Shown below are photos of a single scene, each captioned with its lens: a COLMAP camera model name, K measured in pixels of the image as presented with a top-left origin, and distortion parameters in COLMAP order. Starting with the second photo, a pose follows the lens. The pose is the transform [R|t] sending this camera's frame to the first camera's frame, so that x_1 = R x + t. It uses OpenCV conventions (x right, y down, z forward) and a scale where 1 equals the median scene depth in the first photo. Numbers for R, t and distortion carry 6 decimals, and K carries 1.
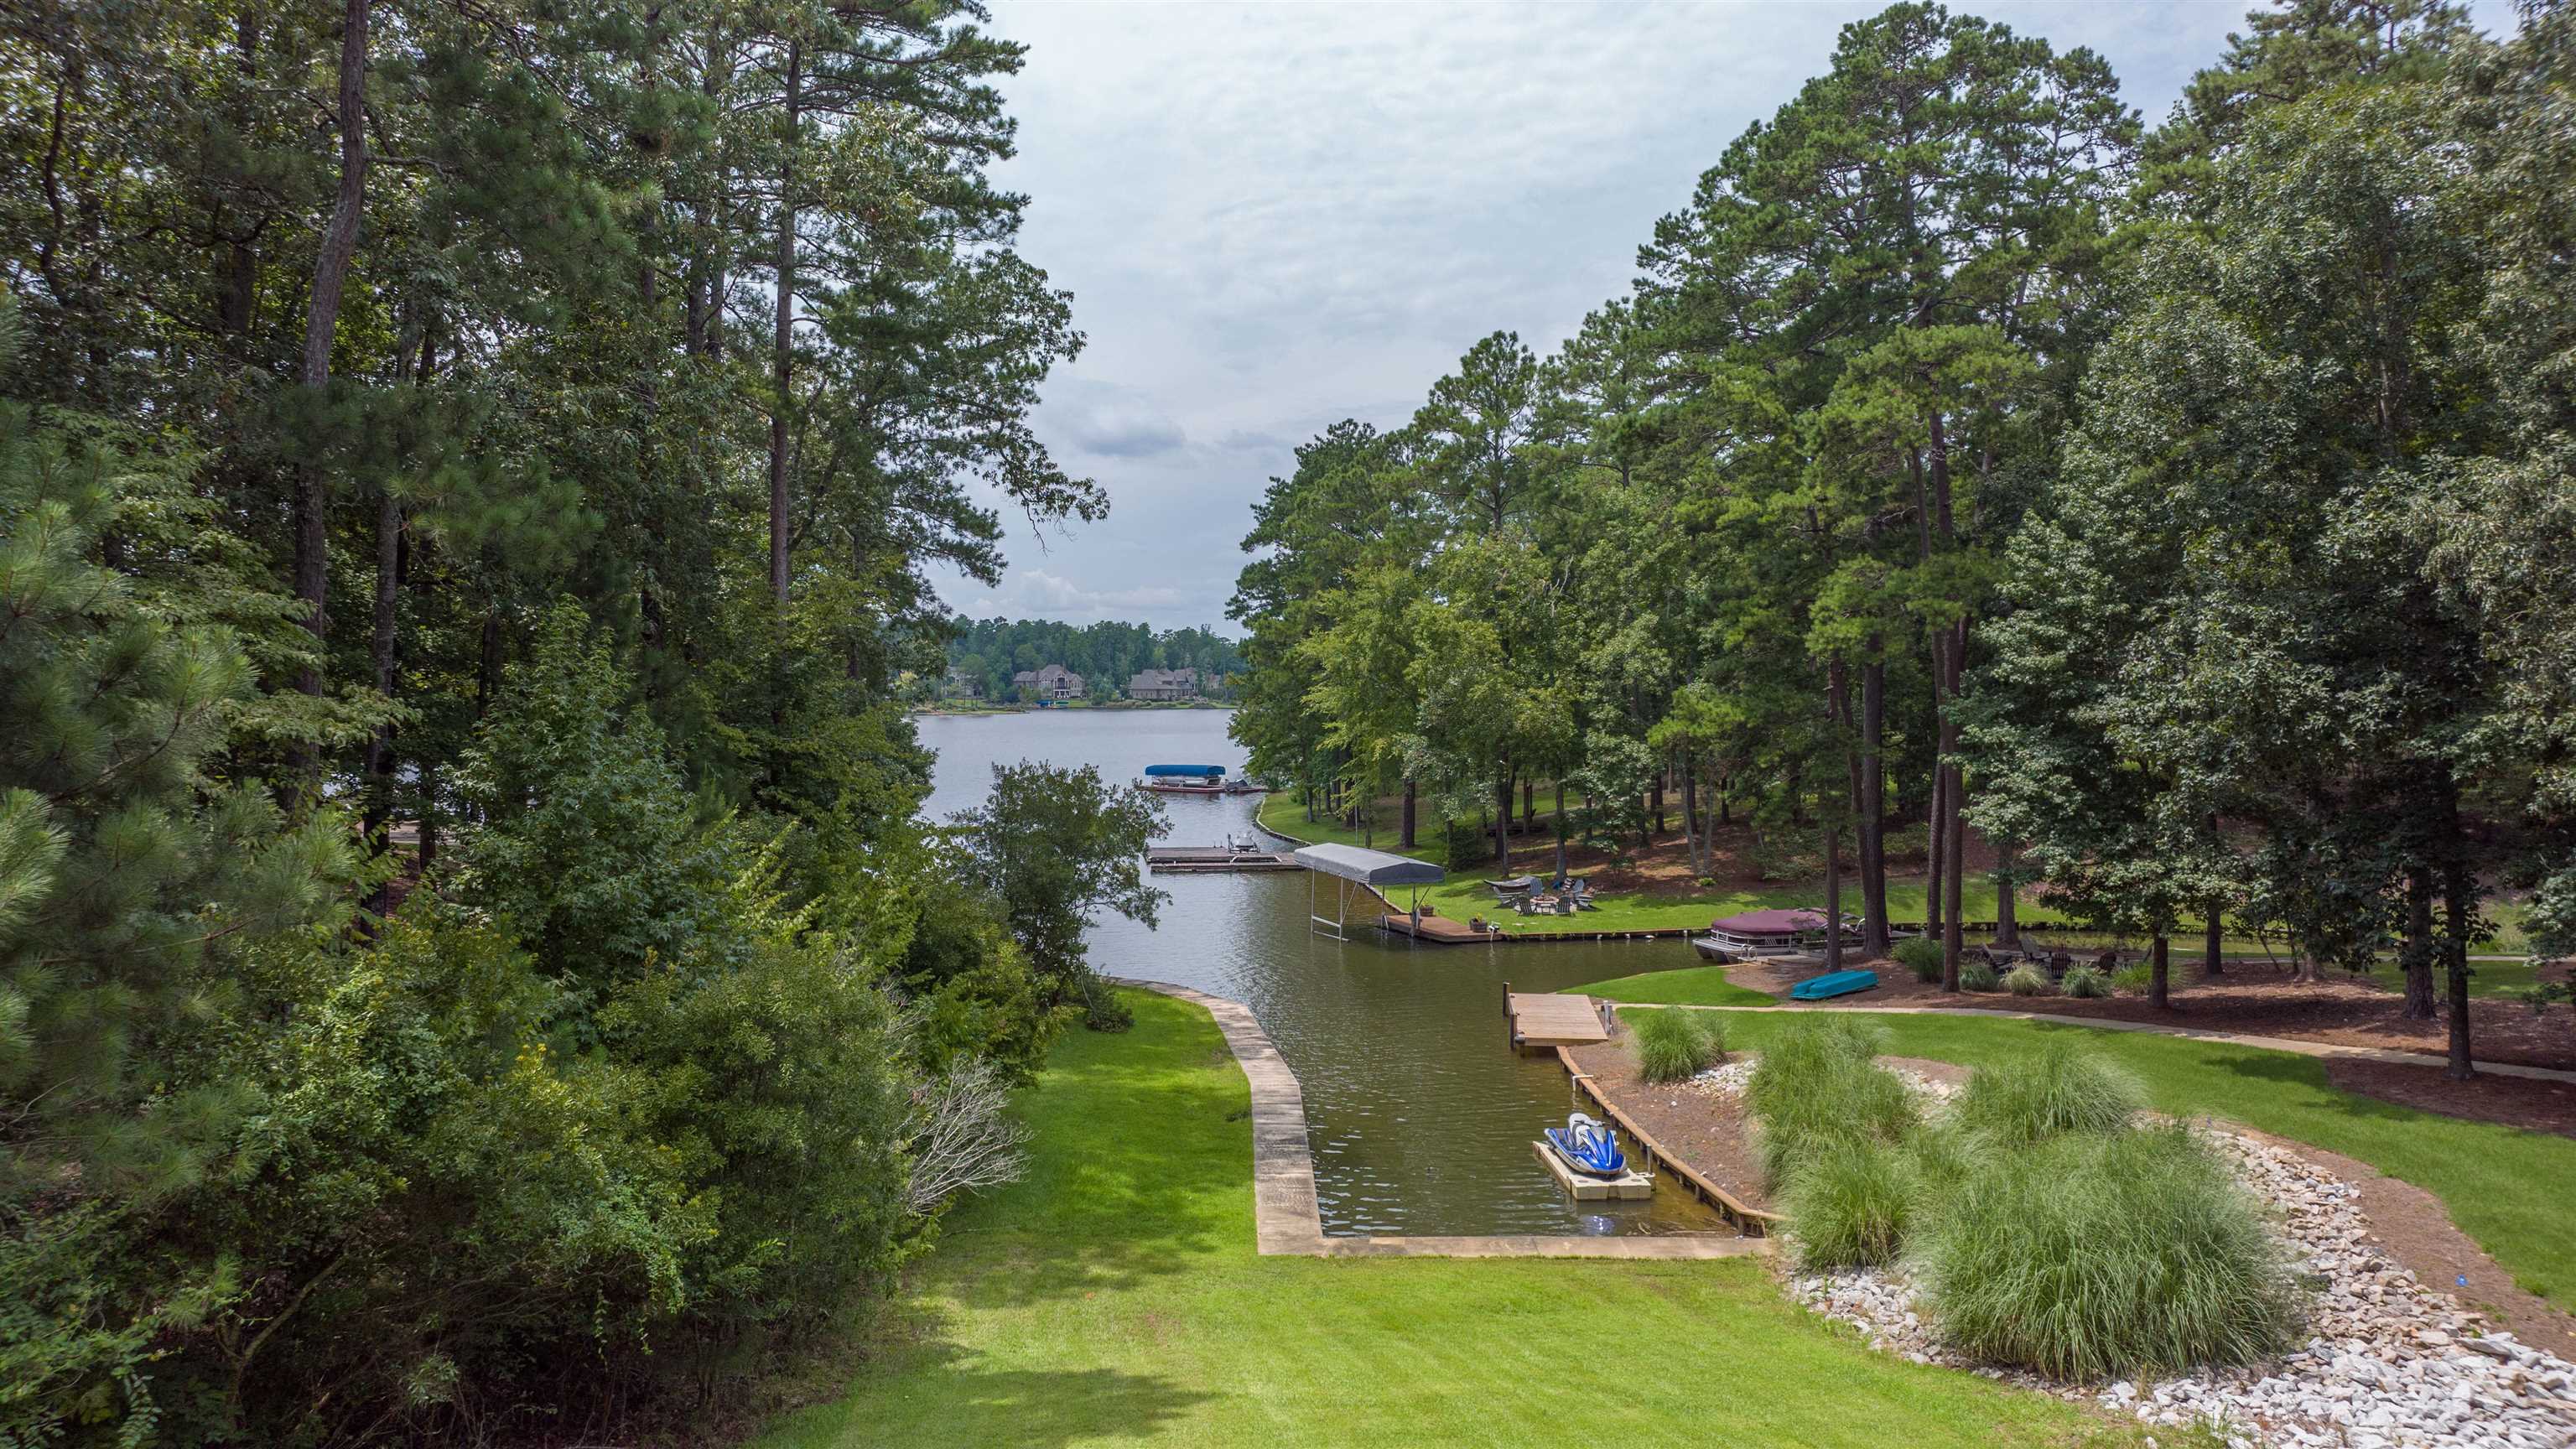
lens RADIAL K [[1845.0, 0, 1288.0], [0, 1845.0, 724.5], [0, 0, 1]] dist [-0.004359, 0.001369]
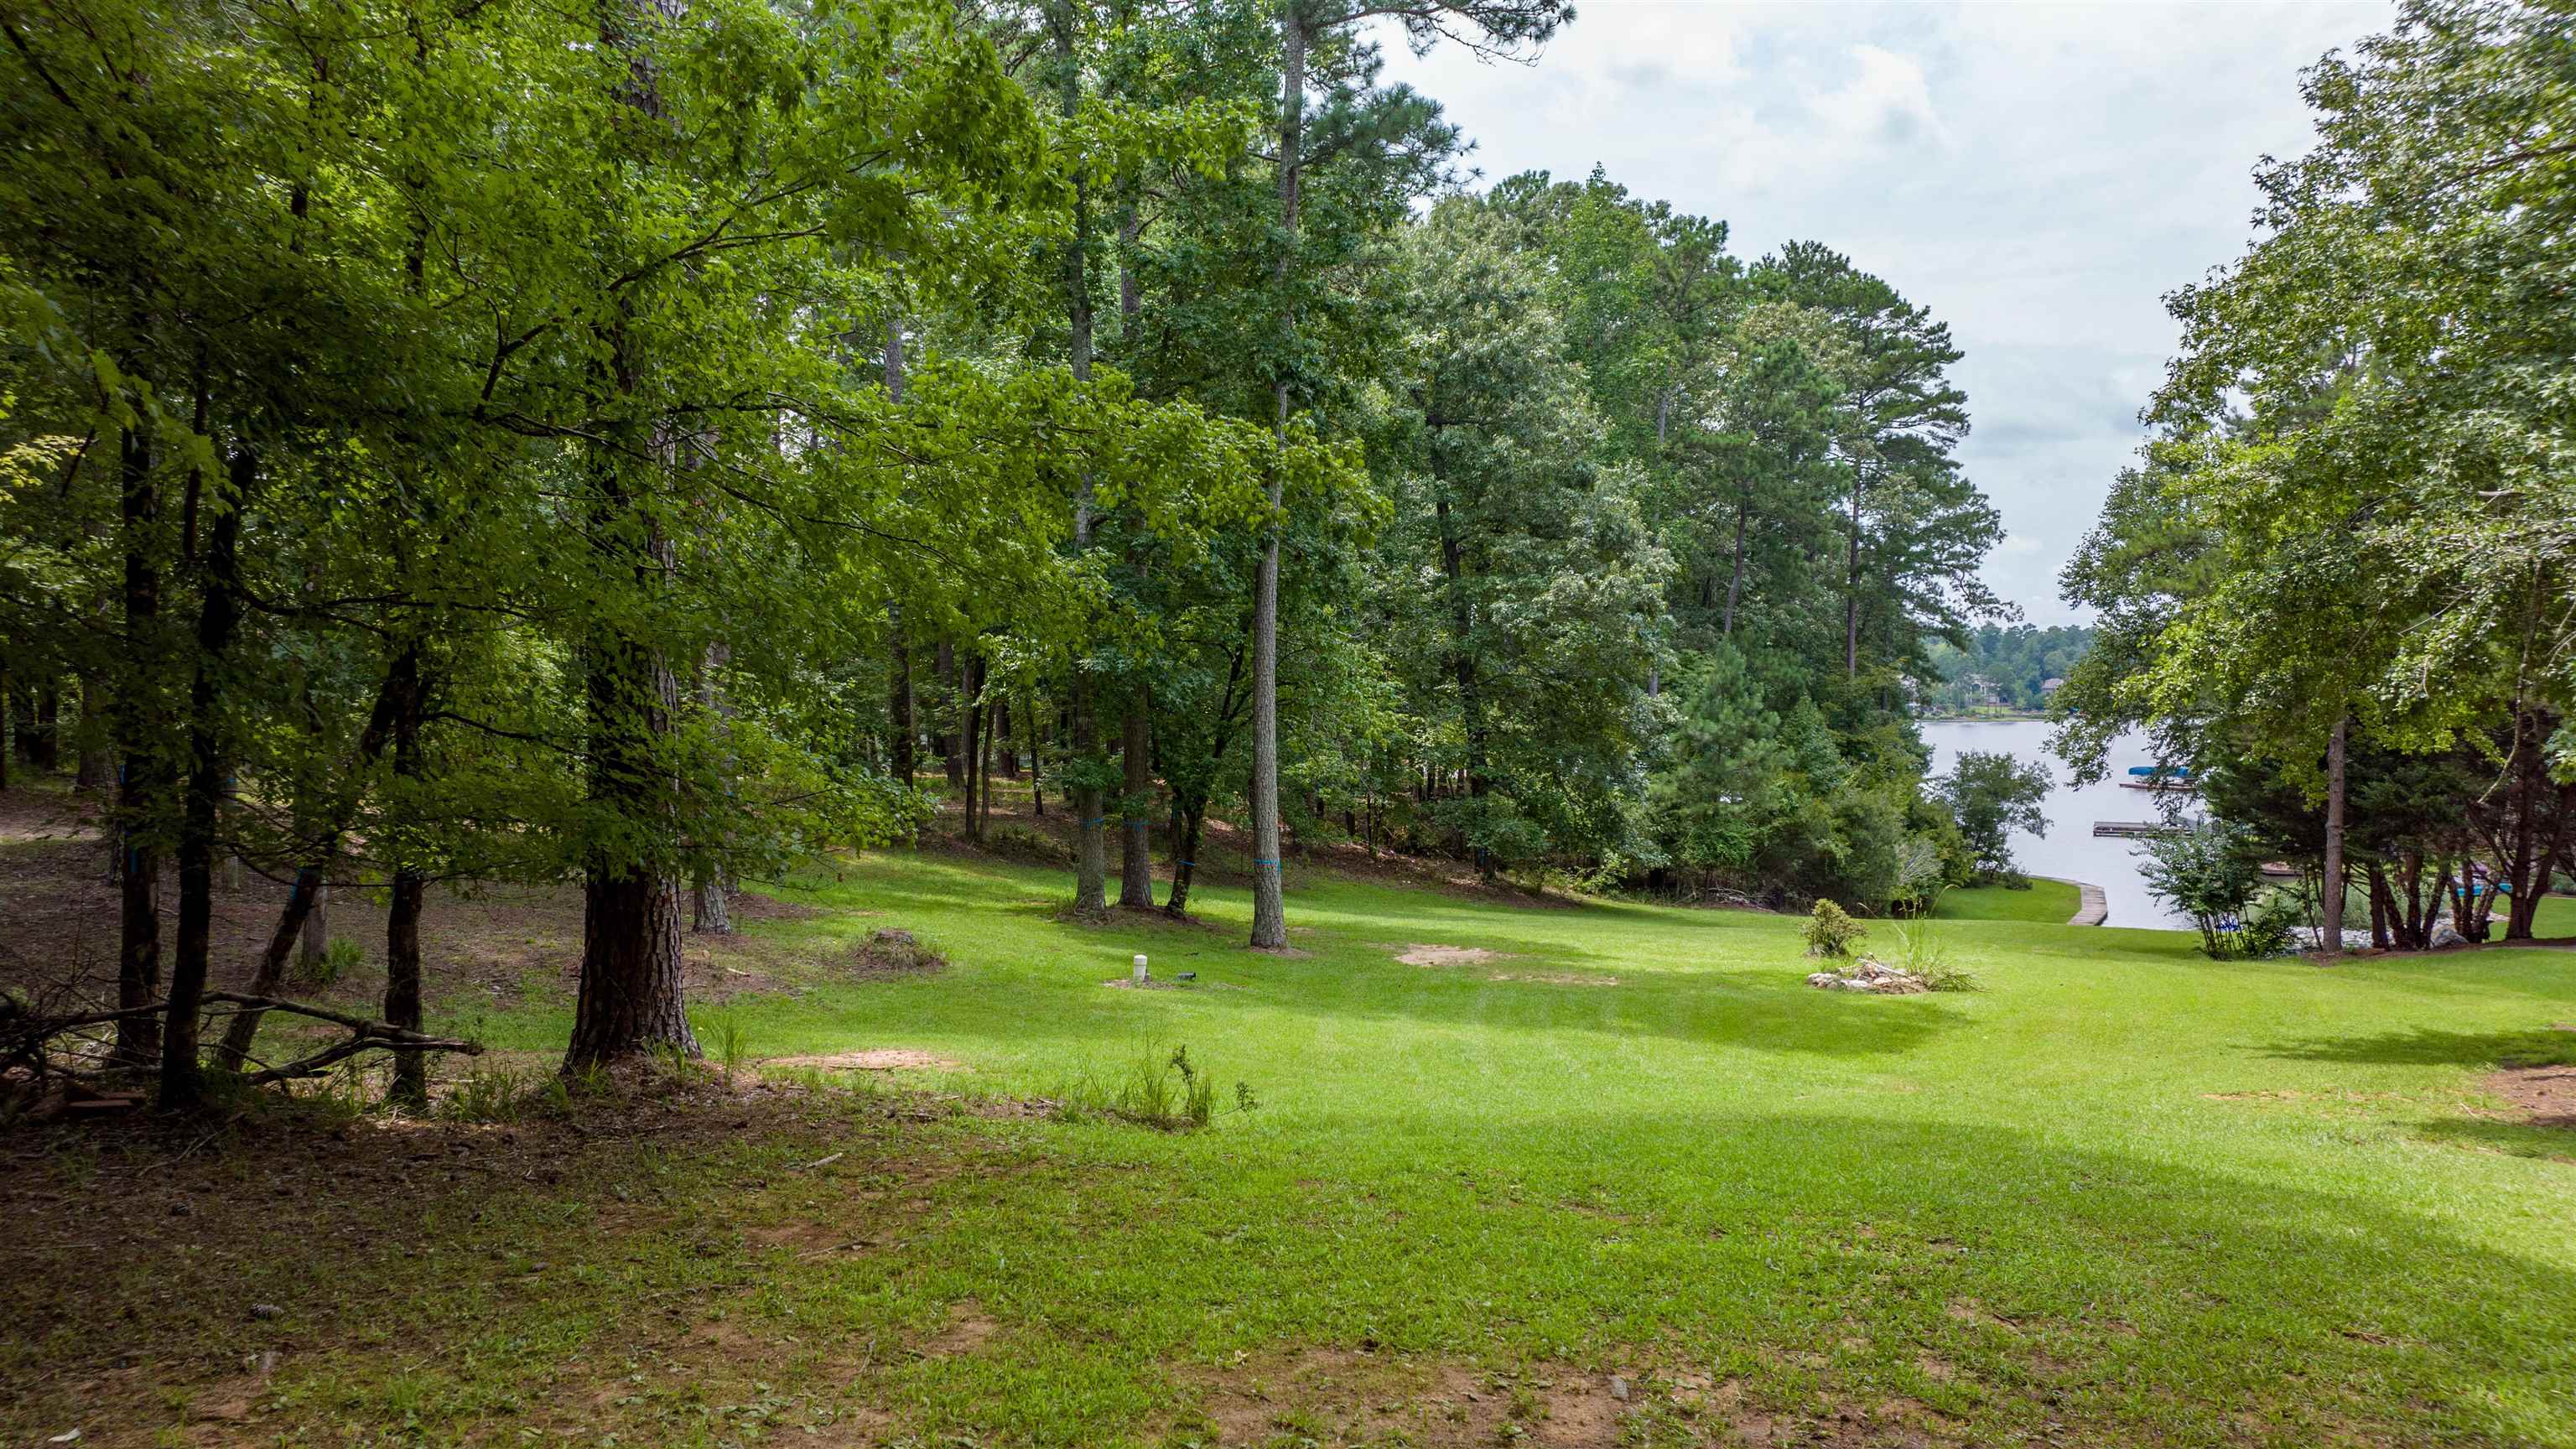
lens RADIAL K [[1845.0, 0, 1288.0], [0, 1845.0, 724.5], [0, 0, 1]] dist [-0.004359, 0.001369]
pose [[0.857405, 0.009160, -0.514561, 0.225036], [-0.010488, 0.999945, 0.000325, 0.000315], [0.514536, 0.005118, 0.857453, -0.982085]]
